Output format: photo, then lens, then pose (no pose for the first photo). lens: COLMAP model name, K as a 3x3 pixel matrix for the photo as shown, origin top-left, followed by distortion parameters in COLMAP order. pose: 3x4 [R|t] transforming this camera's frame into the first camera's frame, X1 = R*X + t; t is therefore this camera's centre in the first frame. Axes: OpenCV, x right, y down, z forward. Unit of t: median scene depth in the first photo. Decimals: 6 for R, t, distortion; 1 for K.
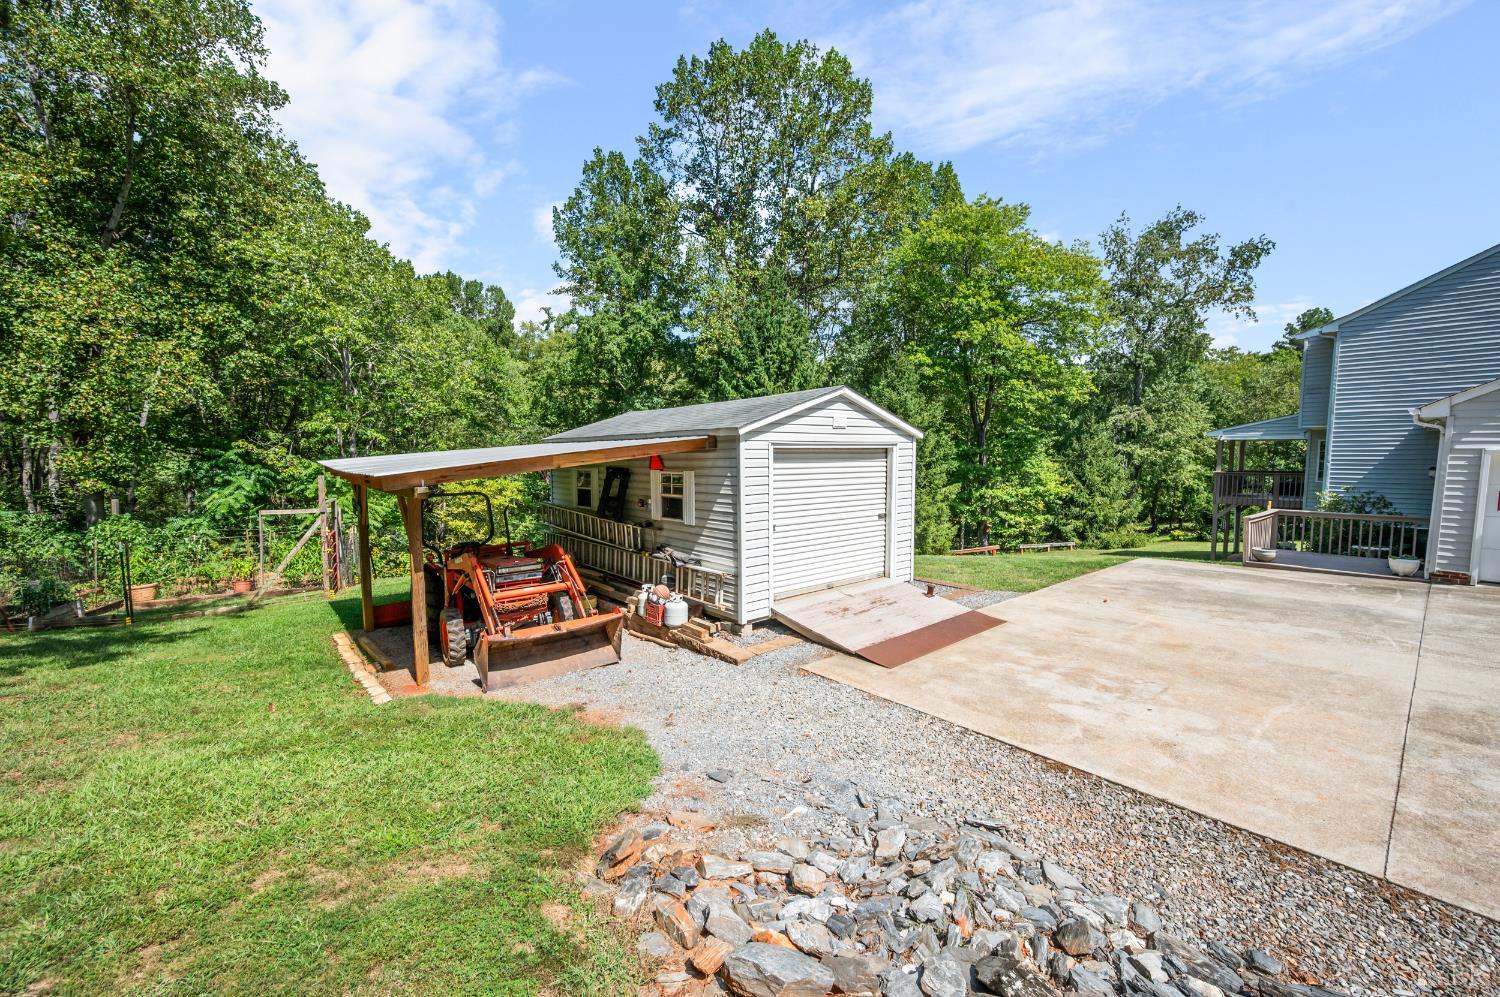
lens RADIAL K [[595.0, 0, 746.7], [0, 595.0, 505.5], [0, 0, 1]] dist [-0.000726, 0.000726]
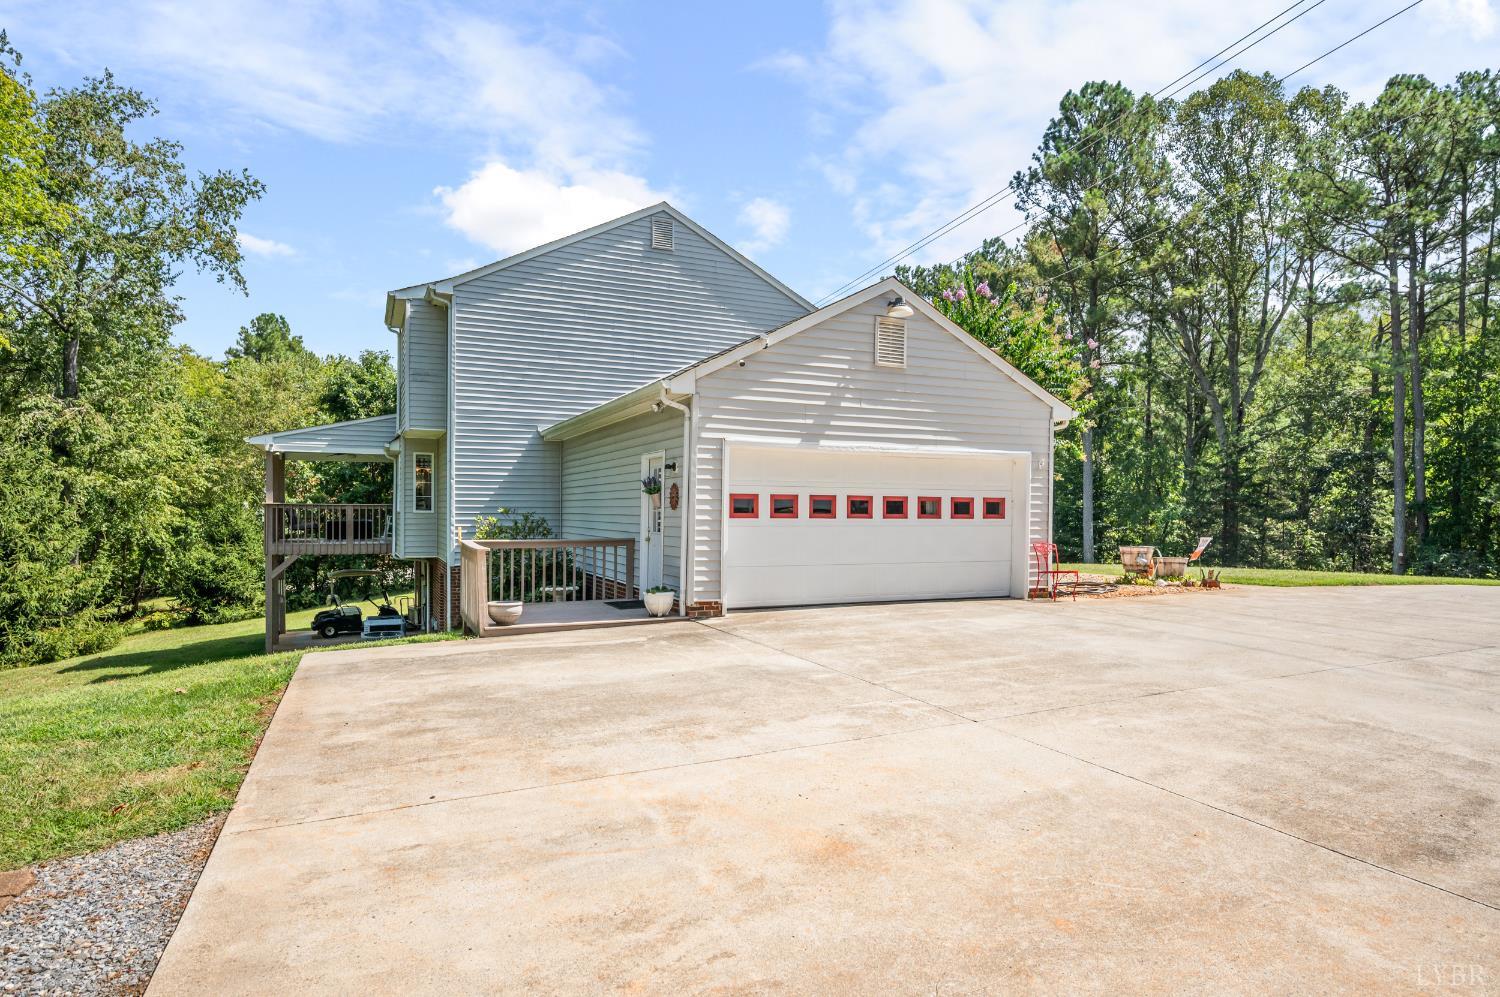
lens RADIAL K [[851.9, 0, 750.7], [0, 851.9, 542.0], [0, 0, 1]] dist [0.001618, 0.000900]
pose [[0.259835, -0.031735, 0.965131, 0.051088], [0.078613, 0.996838, 0.011614, 0.009116], [-0.962448, 0.072854, 0.261508, 0.215072]]
